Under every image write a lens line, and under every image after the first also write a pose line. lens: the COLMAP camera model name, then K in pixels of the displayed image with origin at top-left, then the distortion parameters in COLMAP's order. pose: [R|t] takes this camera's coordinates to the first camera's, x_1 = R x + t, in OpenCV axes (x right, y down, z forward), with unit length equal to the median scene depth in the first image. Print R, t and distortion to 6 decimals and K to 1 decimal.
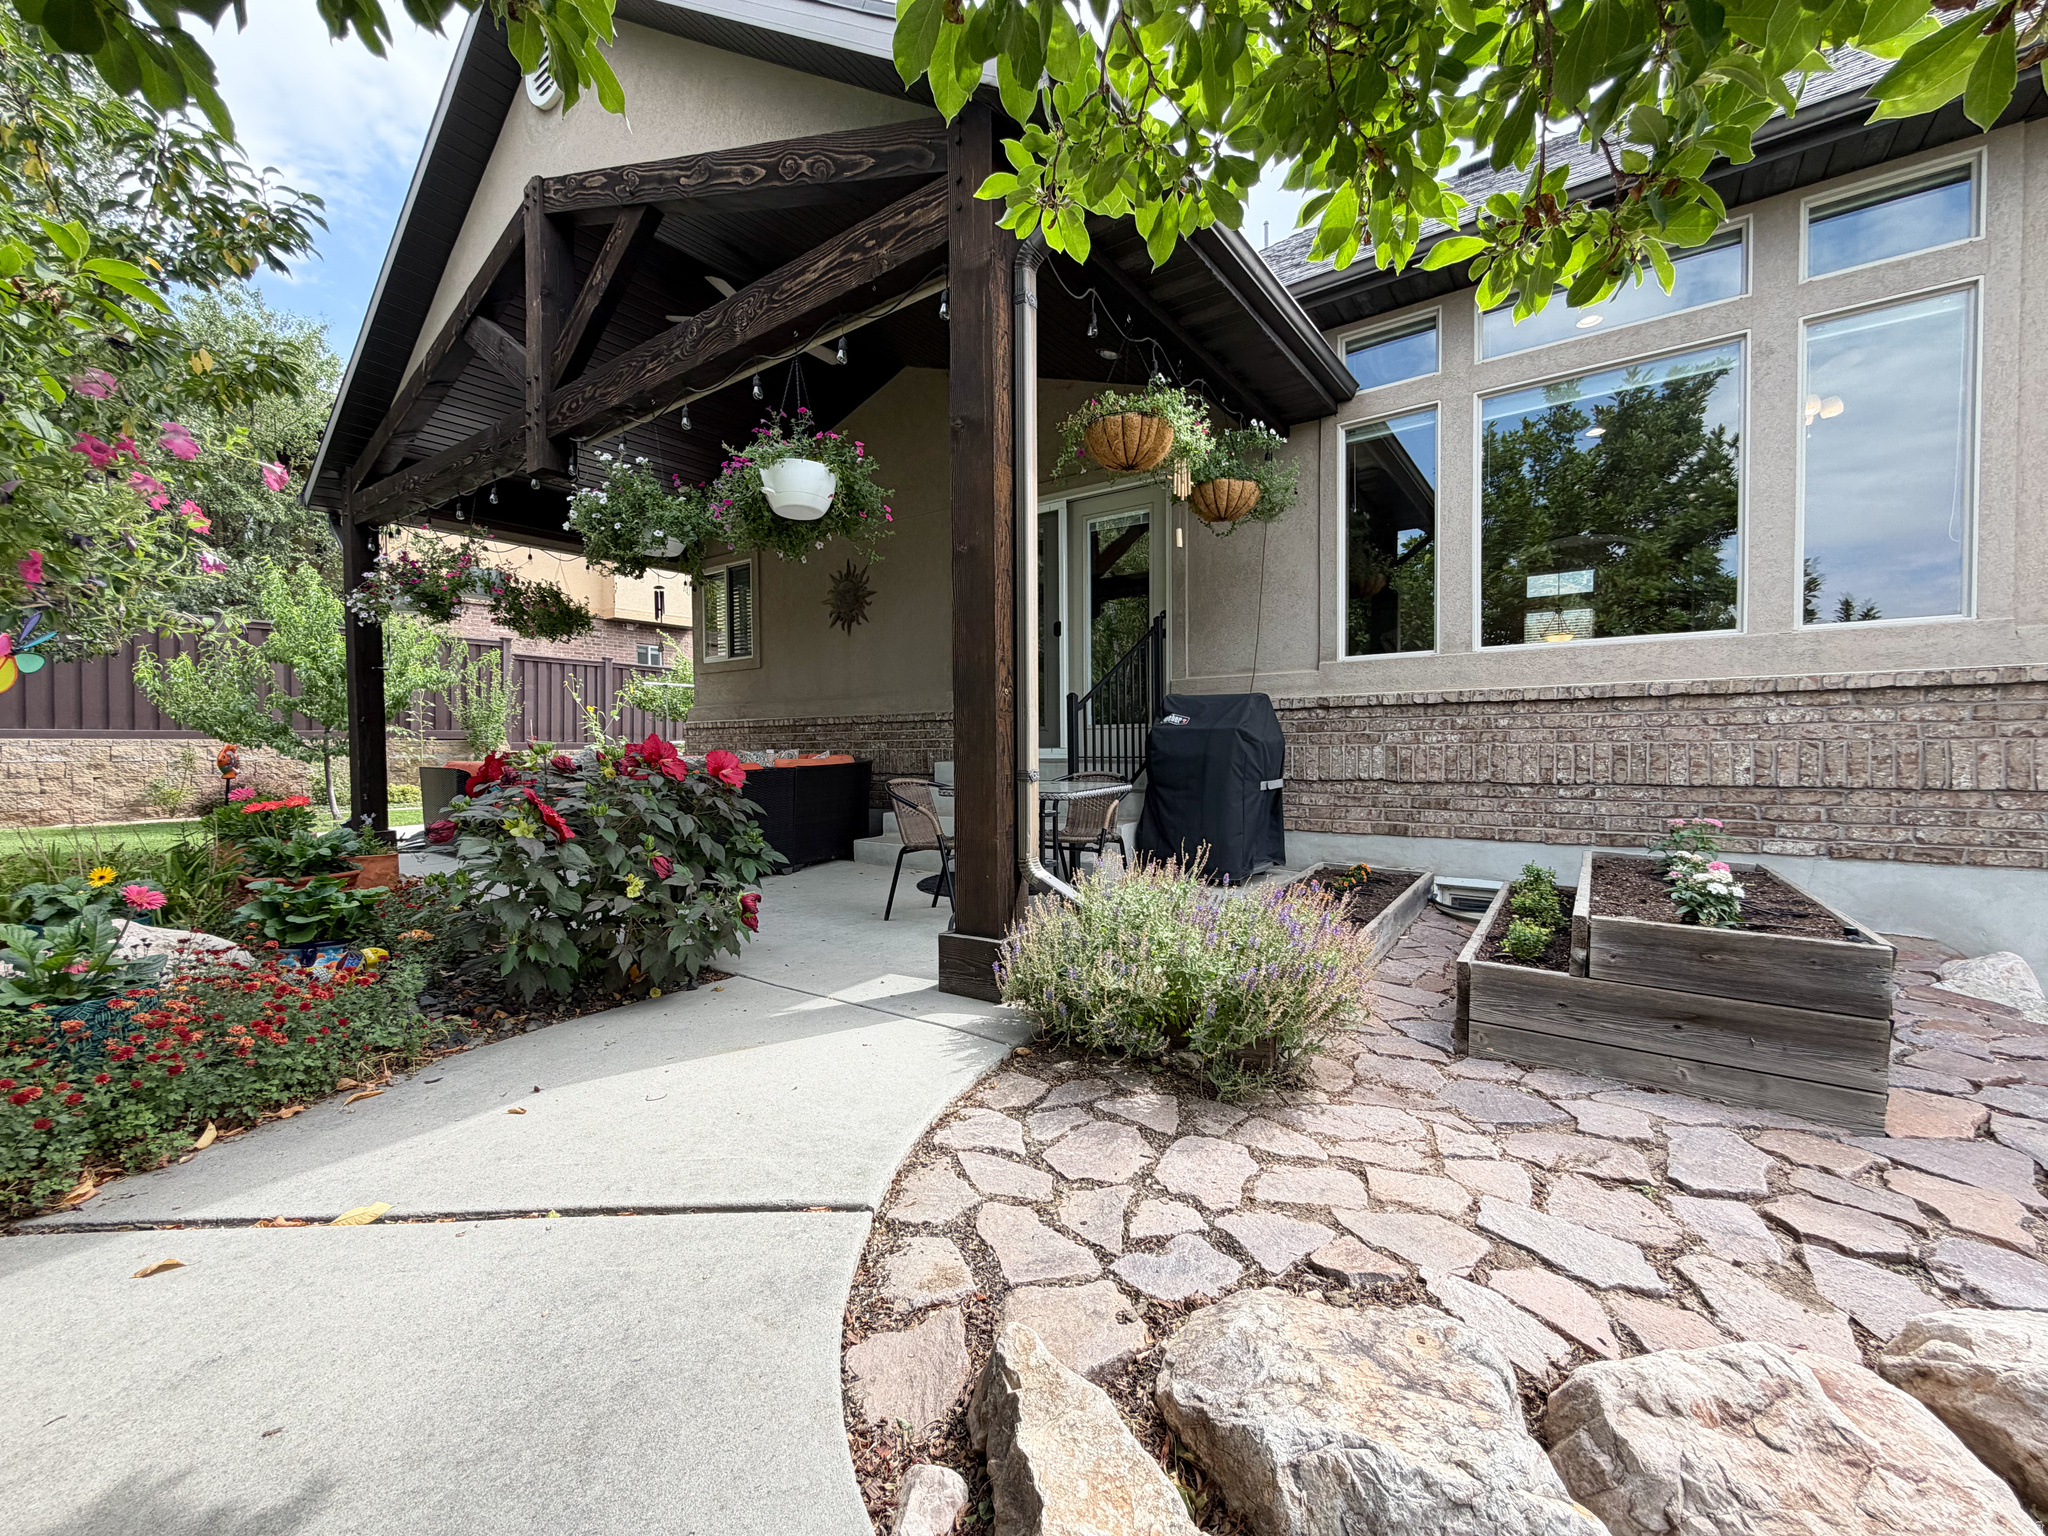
lens RADIAL K [[812.8, 0, 1019.4], [0, 812.8, 769.2], [0, 0, 1]] dist [-0.000884, -0.000583]
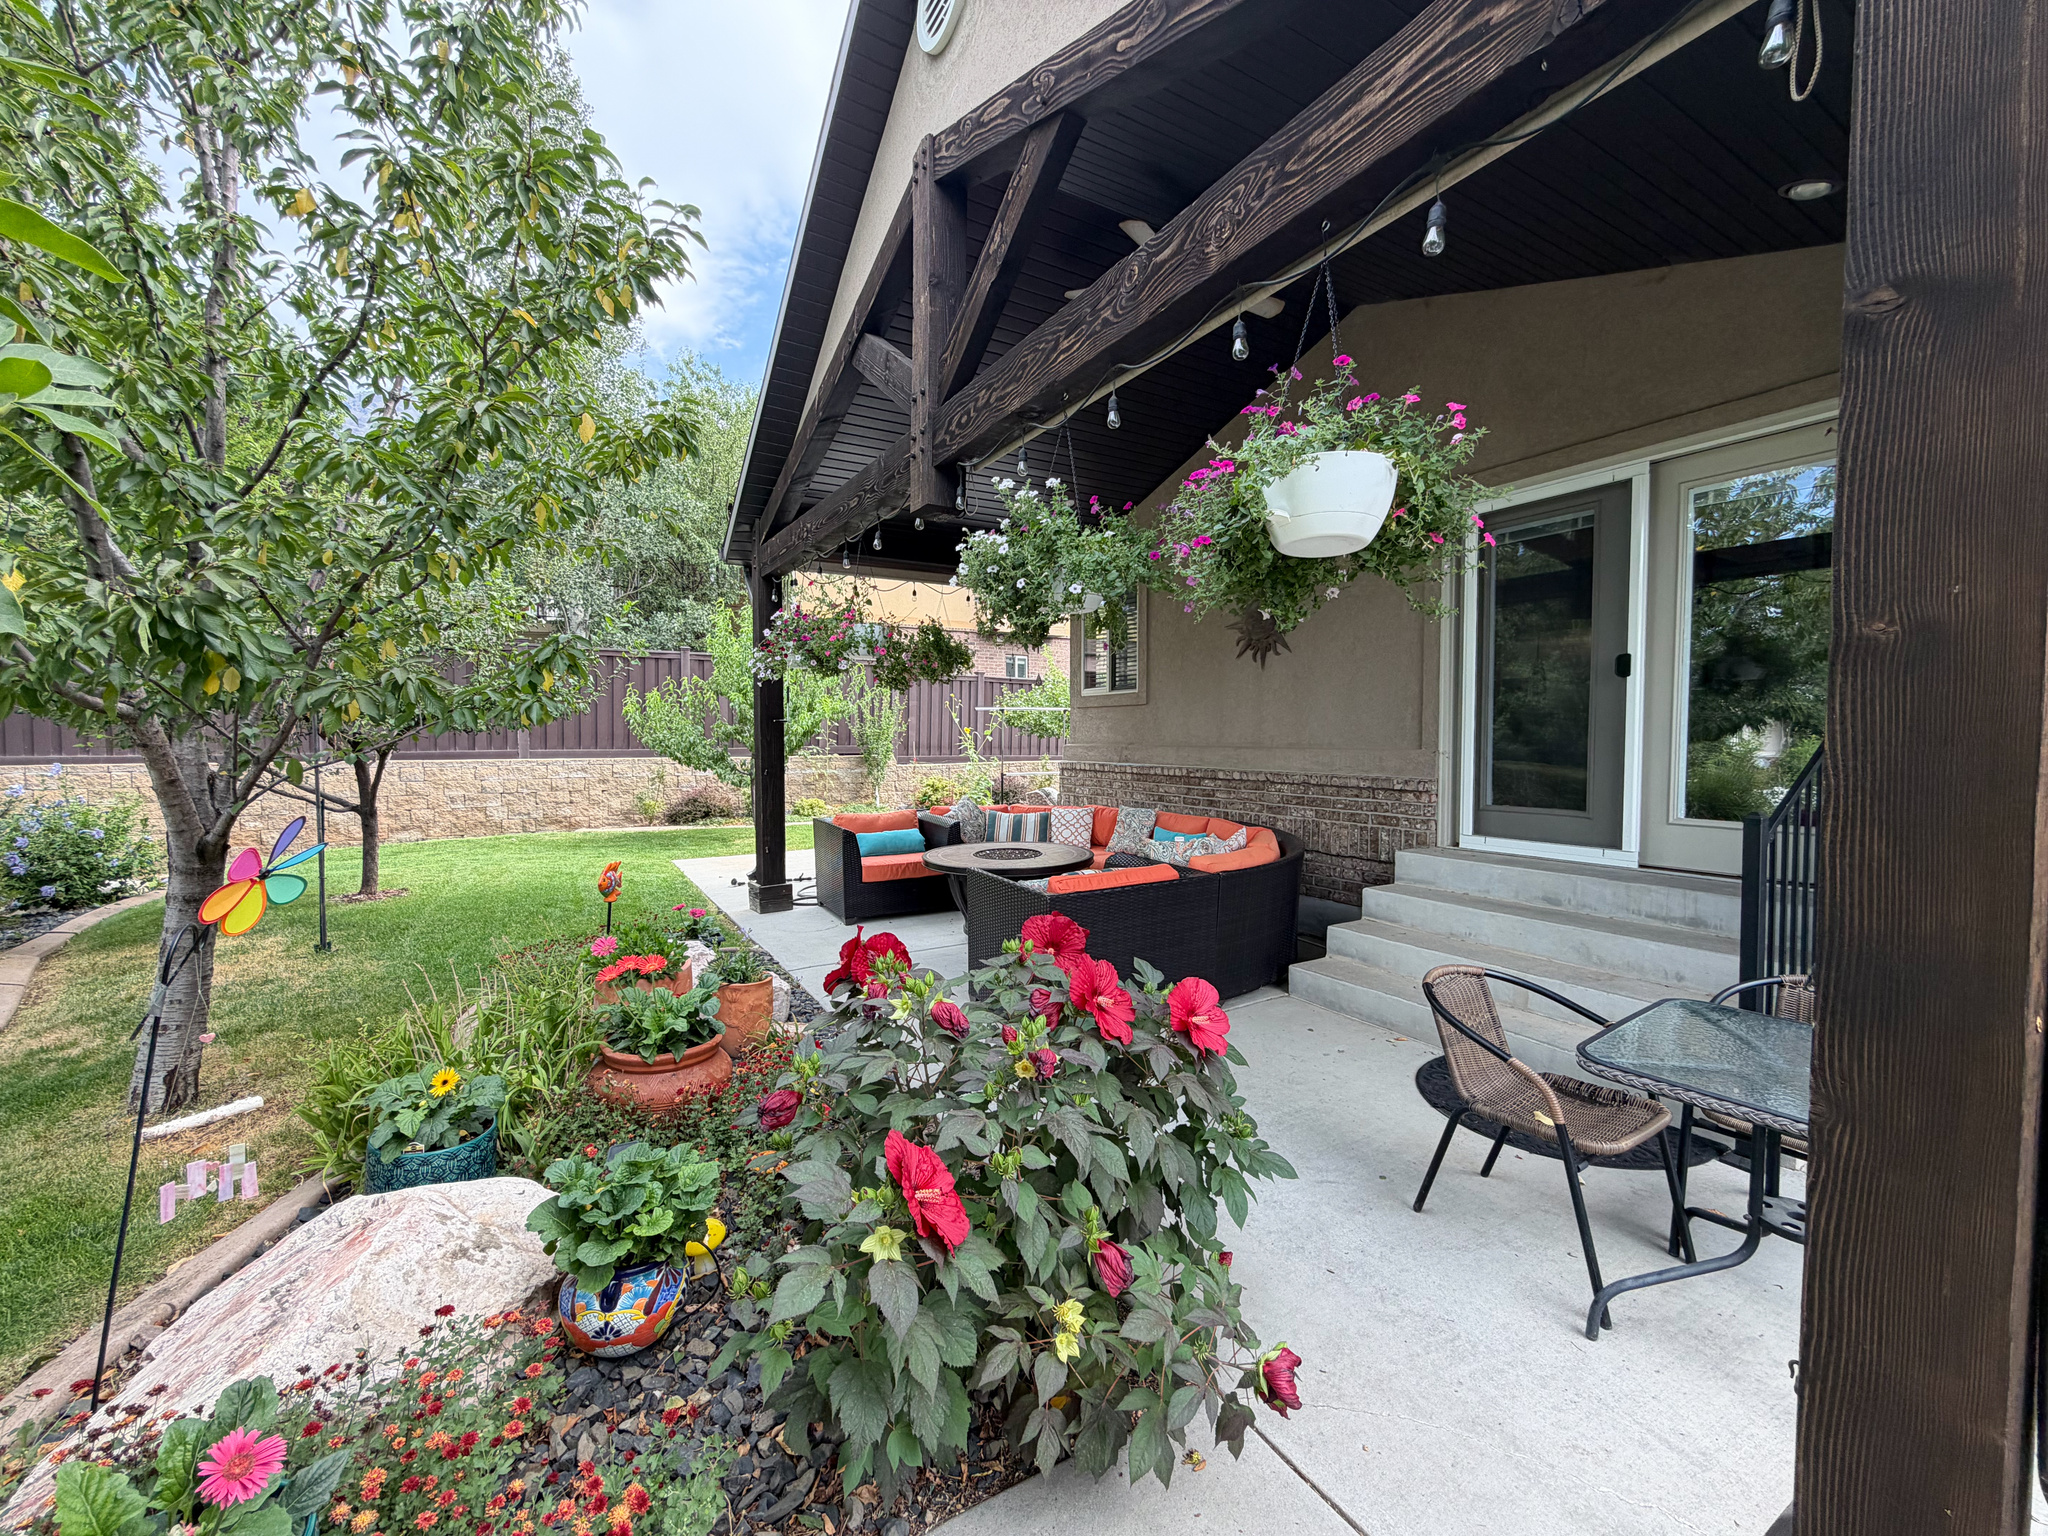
lens RADIAL K [[812.8, 0, 1019.4], [0, 812.8, 769.2], [0, 0, 1]] dist [-0.000884, -0.000583]
pose [[0.915685, 0.025296, -0.401099, -0.181218], [-0.019358, 0.999635, 0.018850, -0.130134], [0.401429, -0.009496, 0.915841, 0.308912]]
